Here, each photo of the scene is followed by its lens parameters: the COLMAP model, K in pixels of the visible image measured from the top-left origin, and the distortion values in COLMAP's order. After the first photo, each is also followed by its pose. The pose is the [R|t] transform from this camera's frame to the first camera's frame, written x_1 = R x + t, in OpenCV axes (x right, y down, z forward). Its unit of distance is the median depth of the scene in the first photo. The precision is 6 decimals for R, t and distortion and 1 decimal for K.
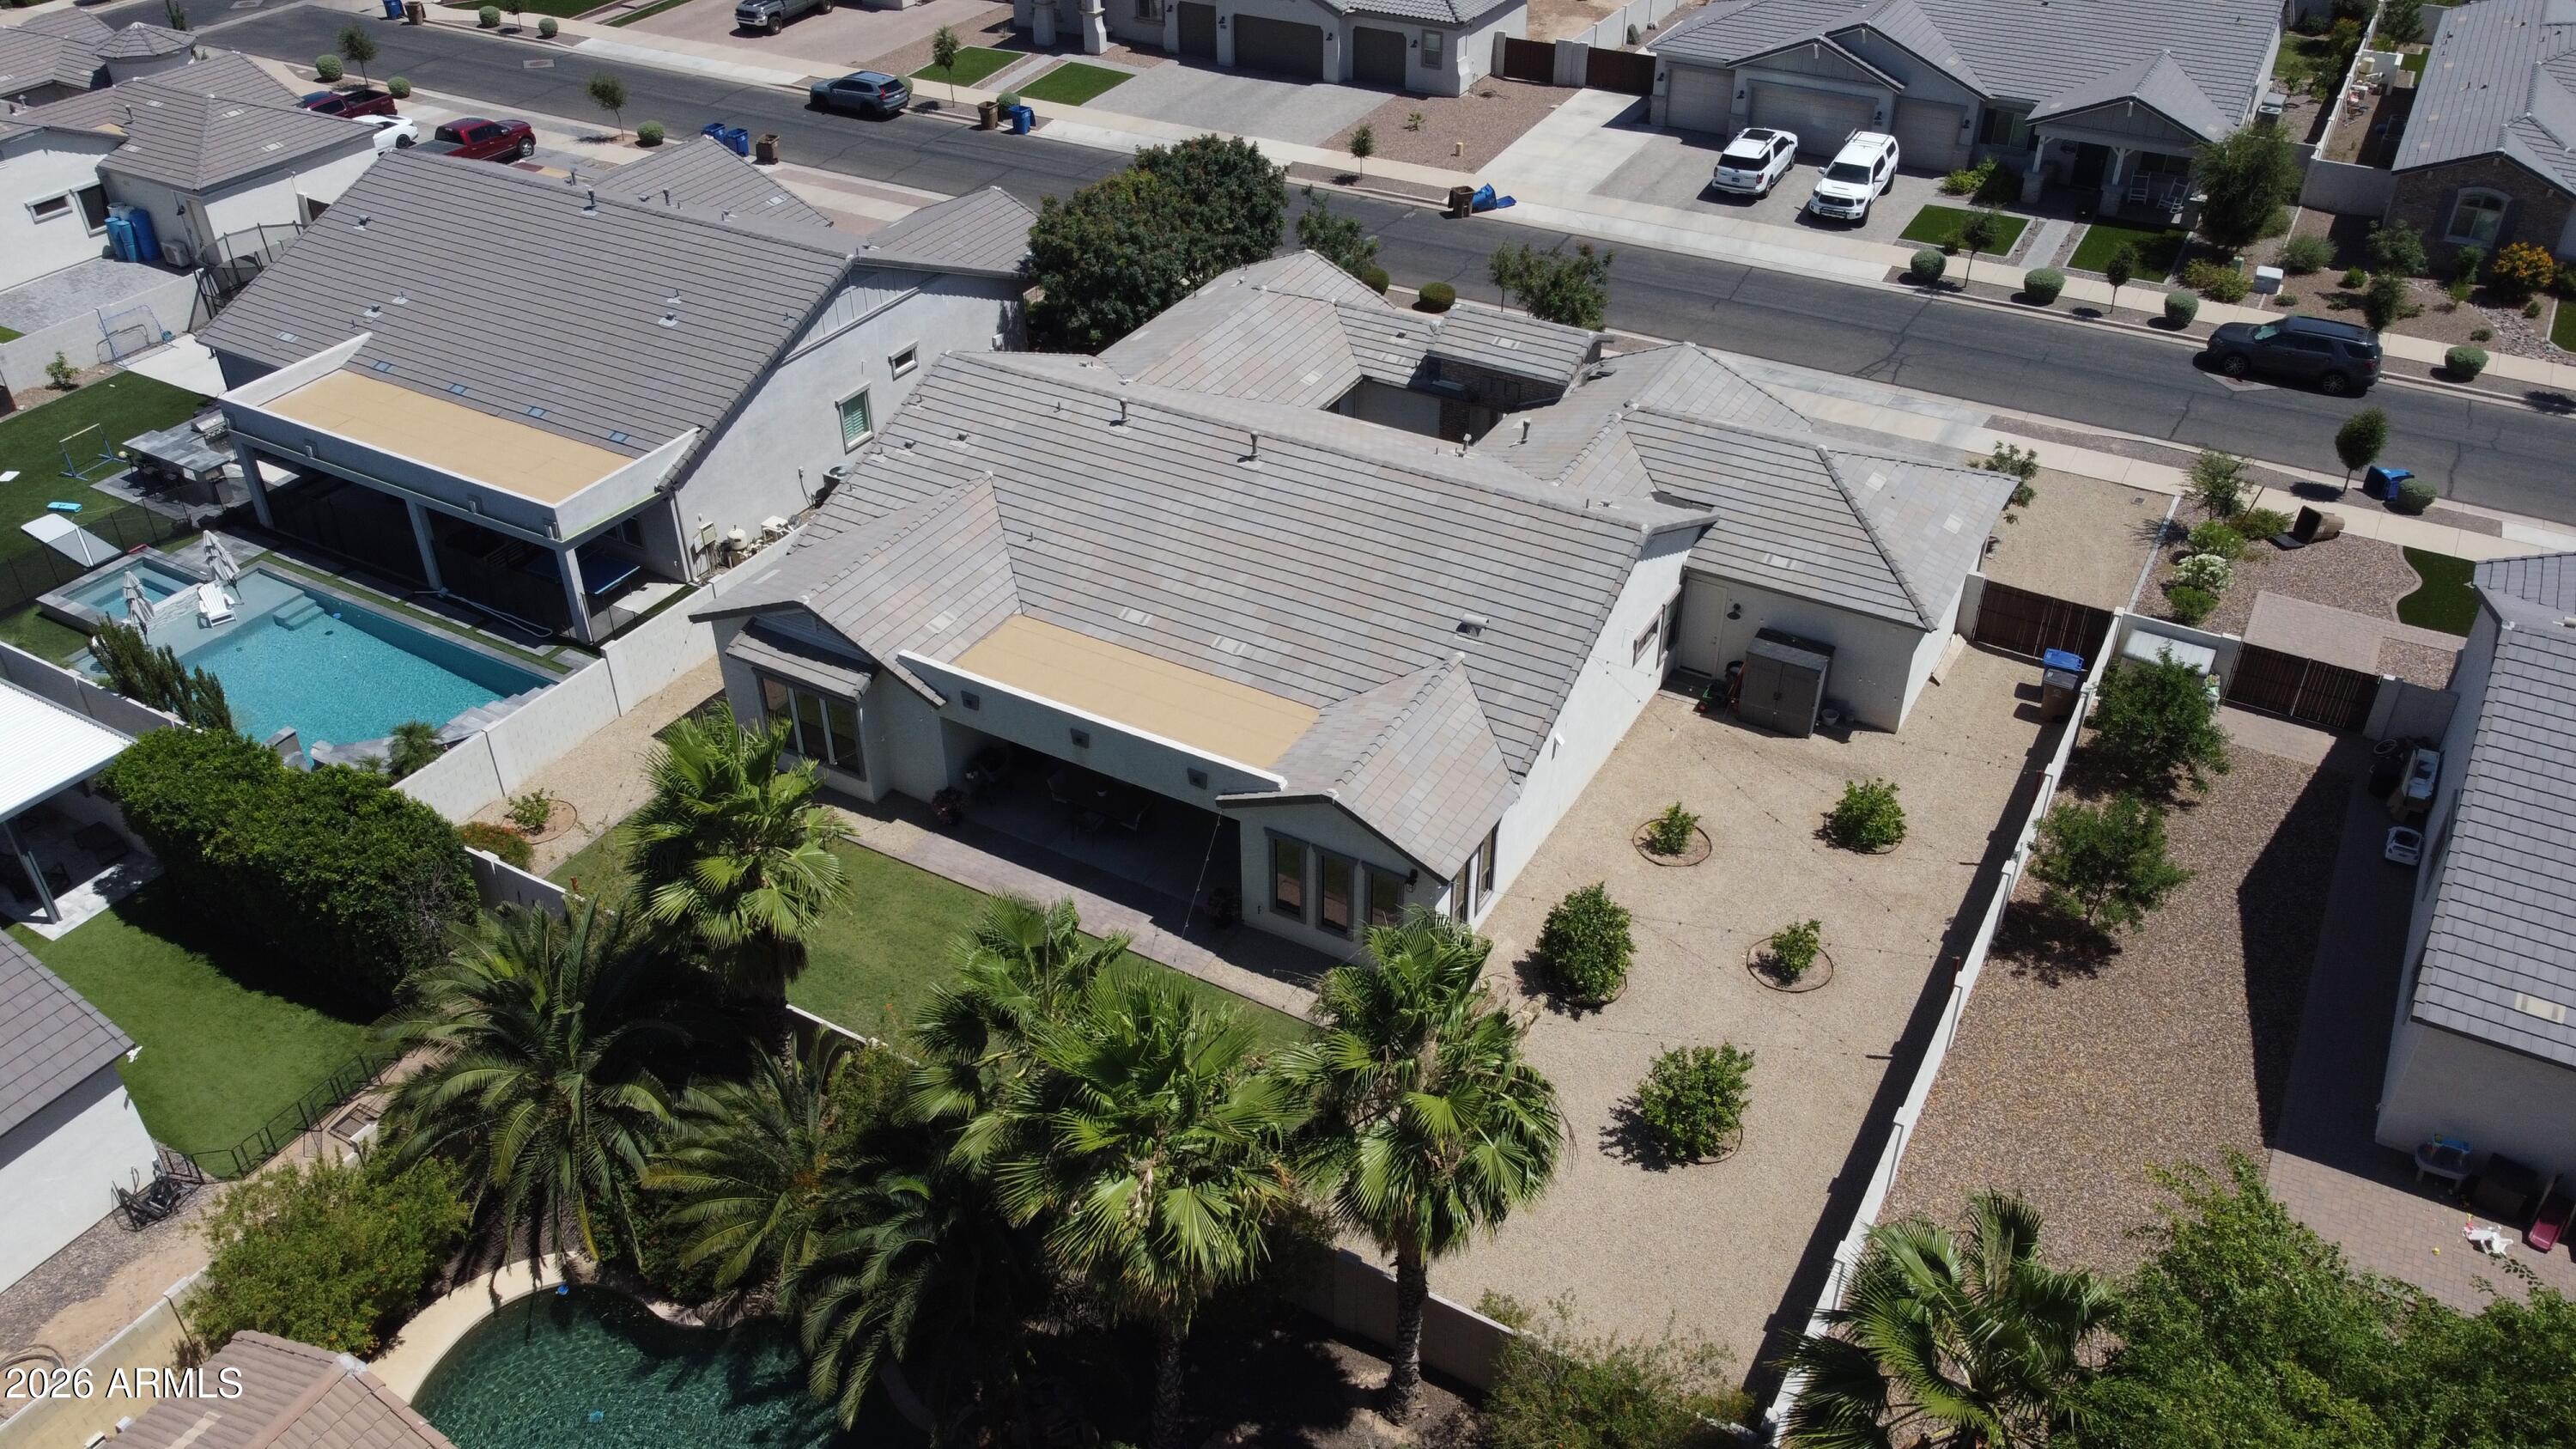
lens RADIAL K [[1949.9, 0, 1280.9], [0, 1949.9, 724.6], [0, 0, 1]] dist [-0.000733, -0.002543]
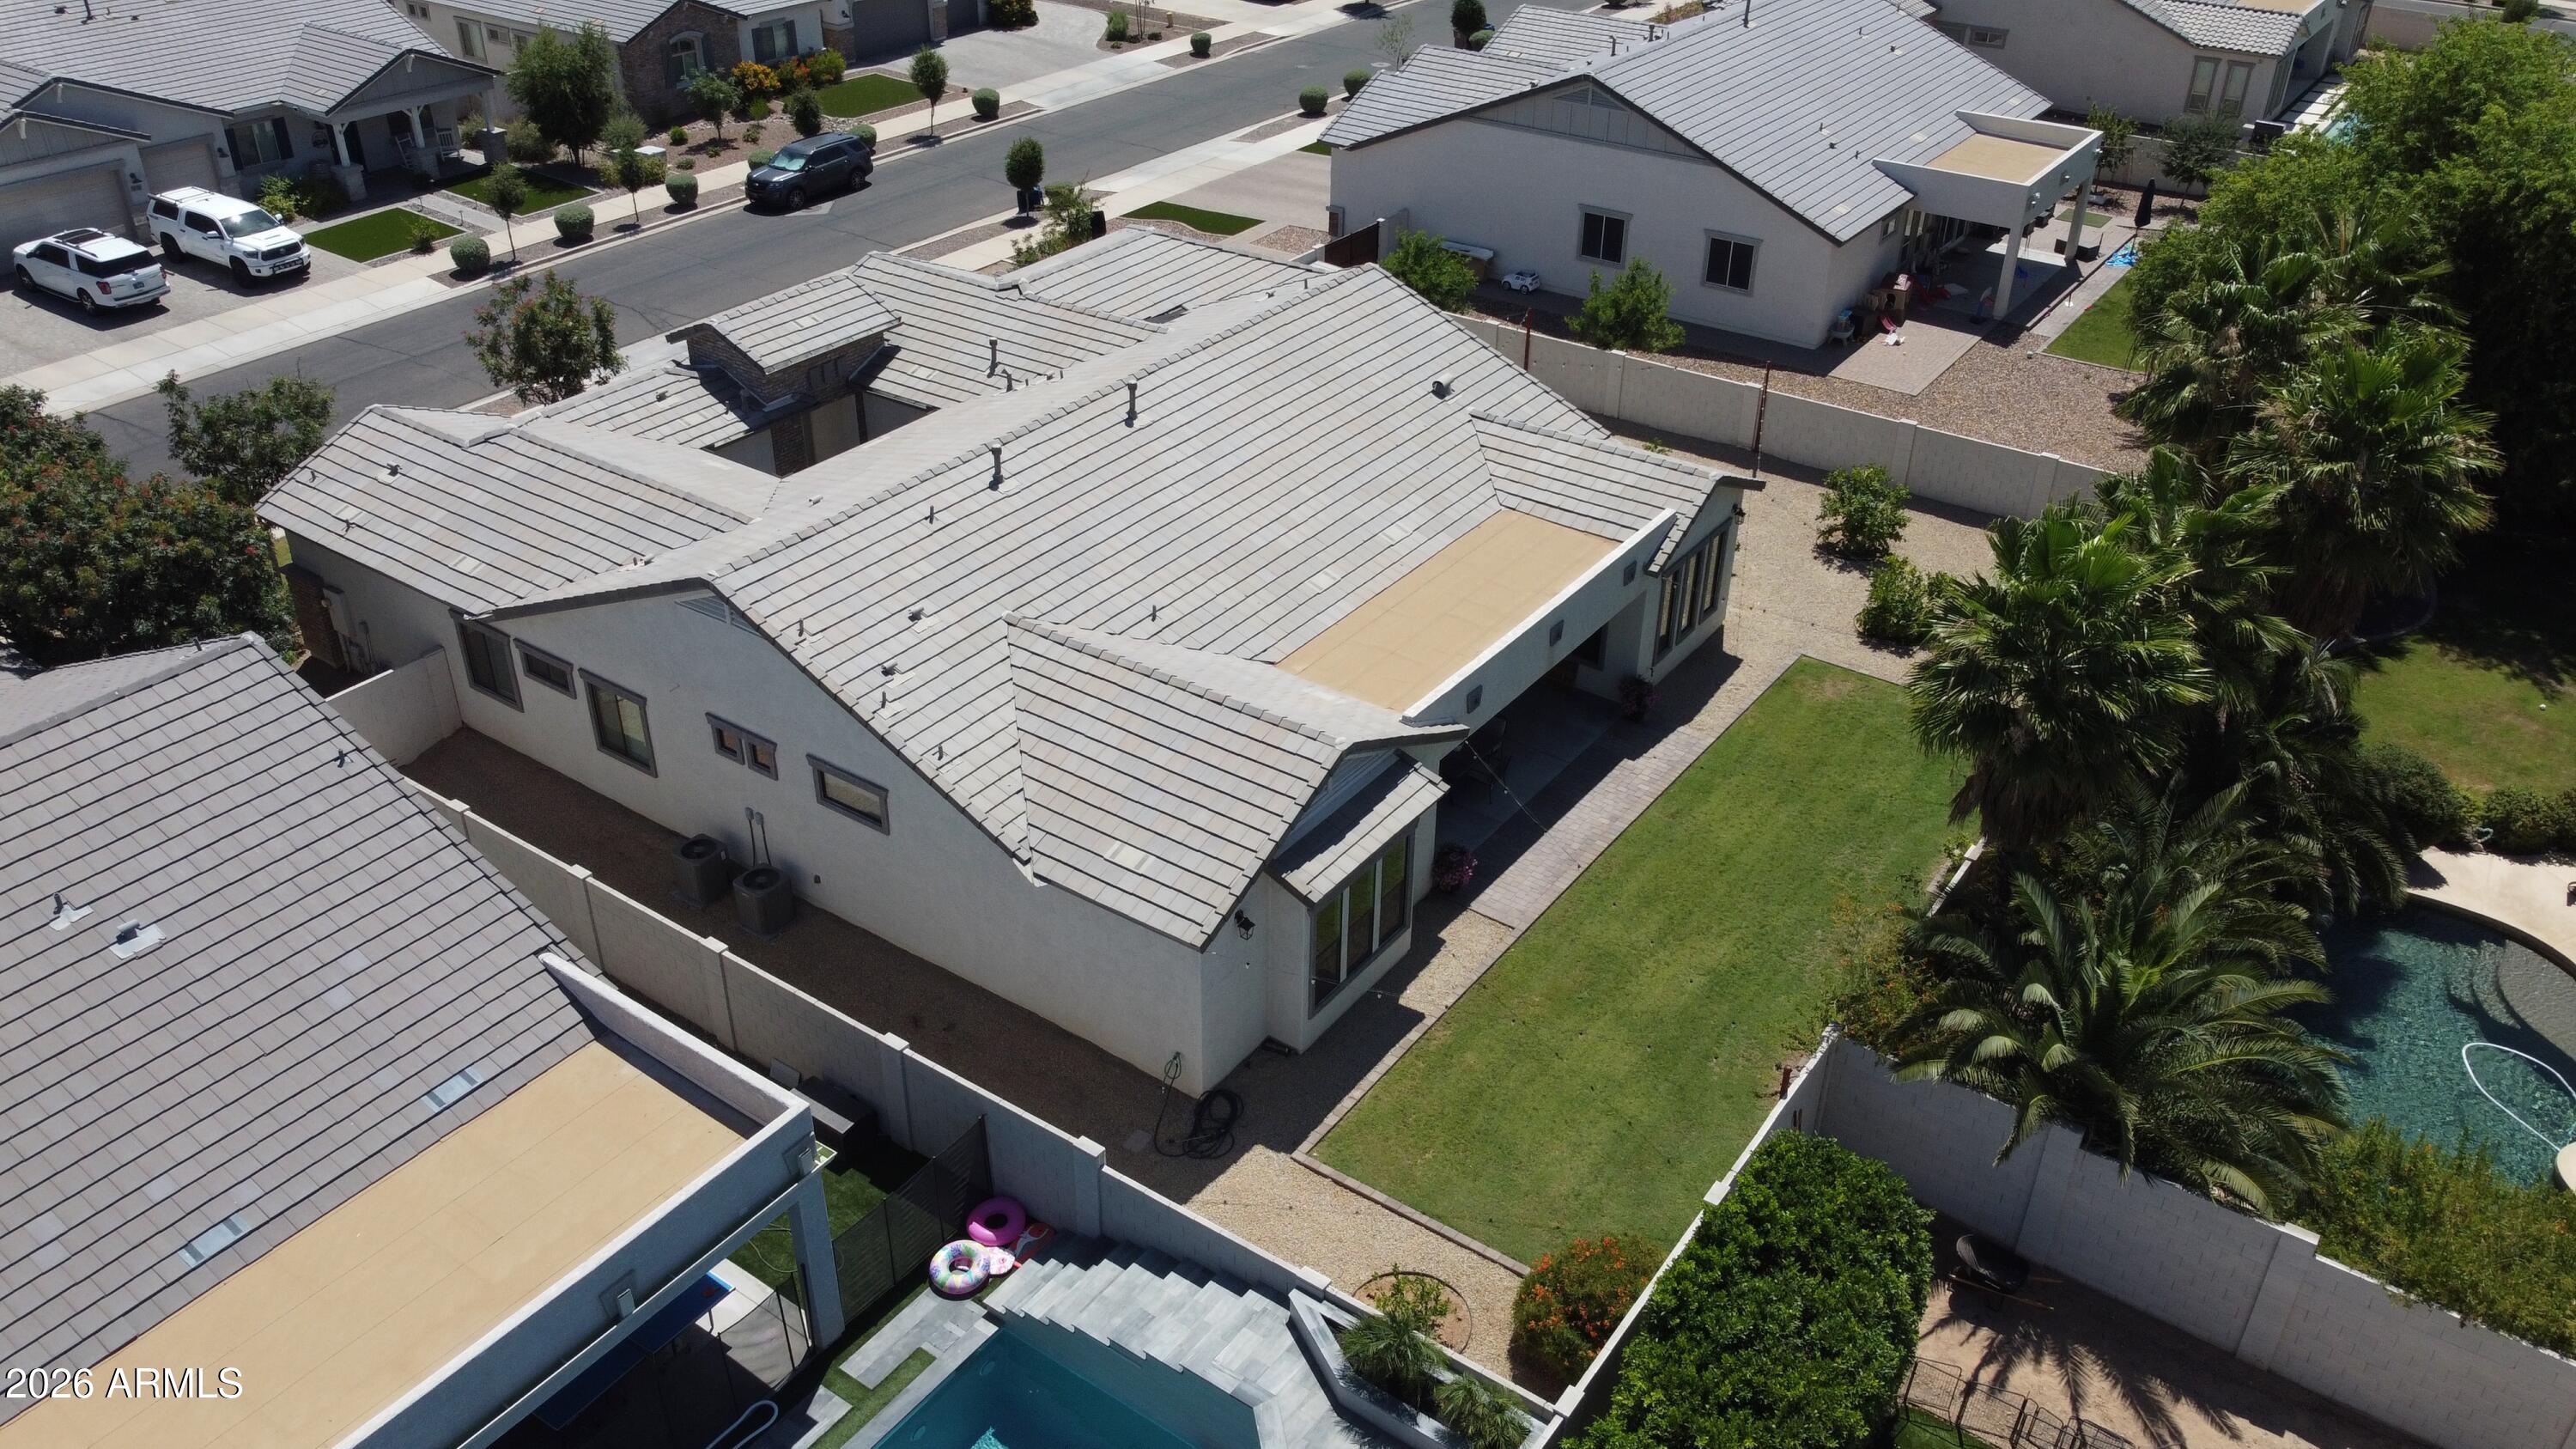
lens RADIAL K [[1949.9, 0, 1280.9], [0, 1949.9, 724.6], [0, 0, 1]] dist [-0.000733, -0.002543]
pose [[0.101569, -0.515864, 0.850628, -0.534274], [0.564145, 0.734141, 0.377859, -0.219588], [-0.819405, 0.441499, 0.365588, 0.497586]]
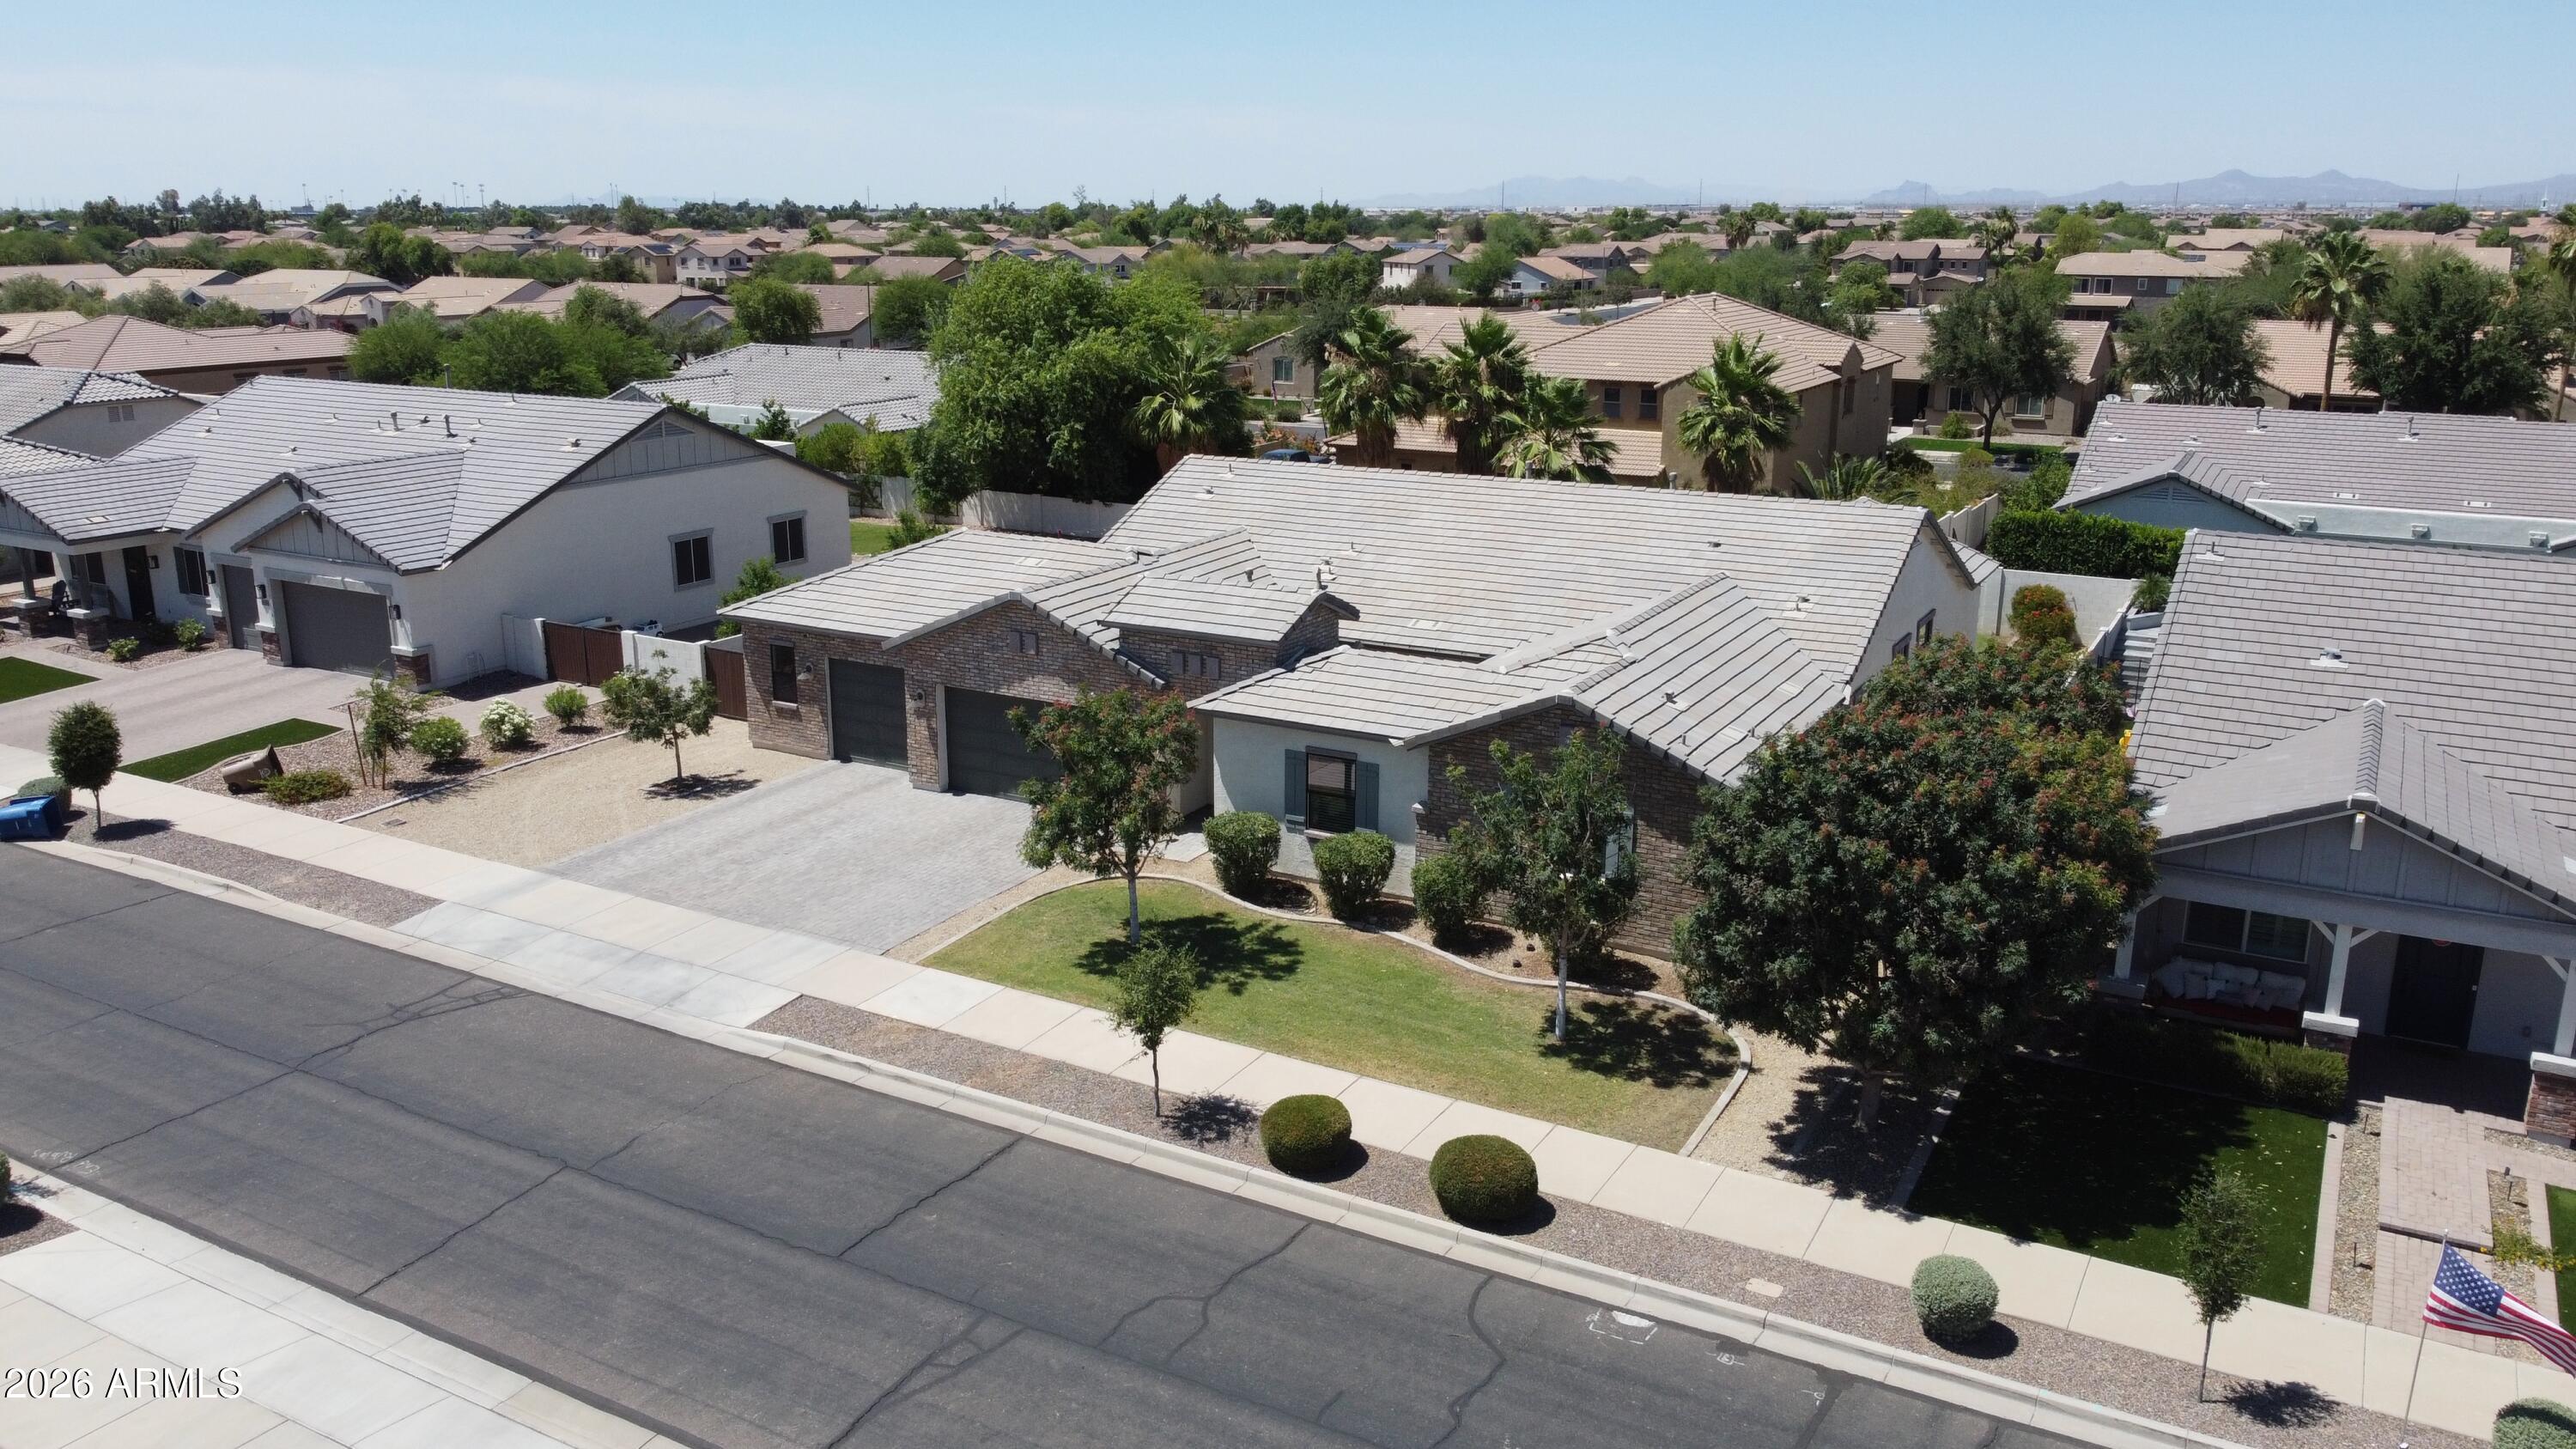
lens RADIAL K [[1949.9, 0, 1280.9], [0, 1949.9, 724.6], [0, 0, 1]] dist [-0.000733, -0.002543]
pose [[-0.999945, 0.009342, -0.004849, 0.089715], [0.002330, 0.645762, 0.763535, -0.598434], [0.010265, 0.763482, -0.645748, 1.232745]]
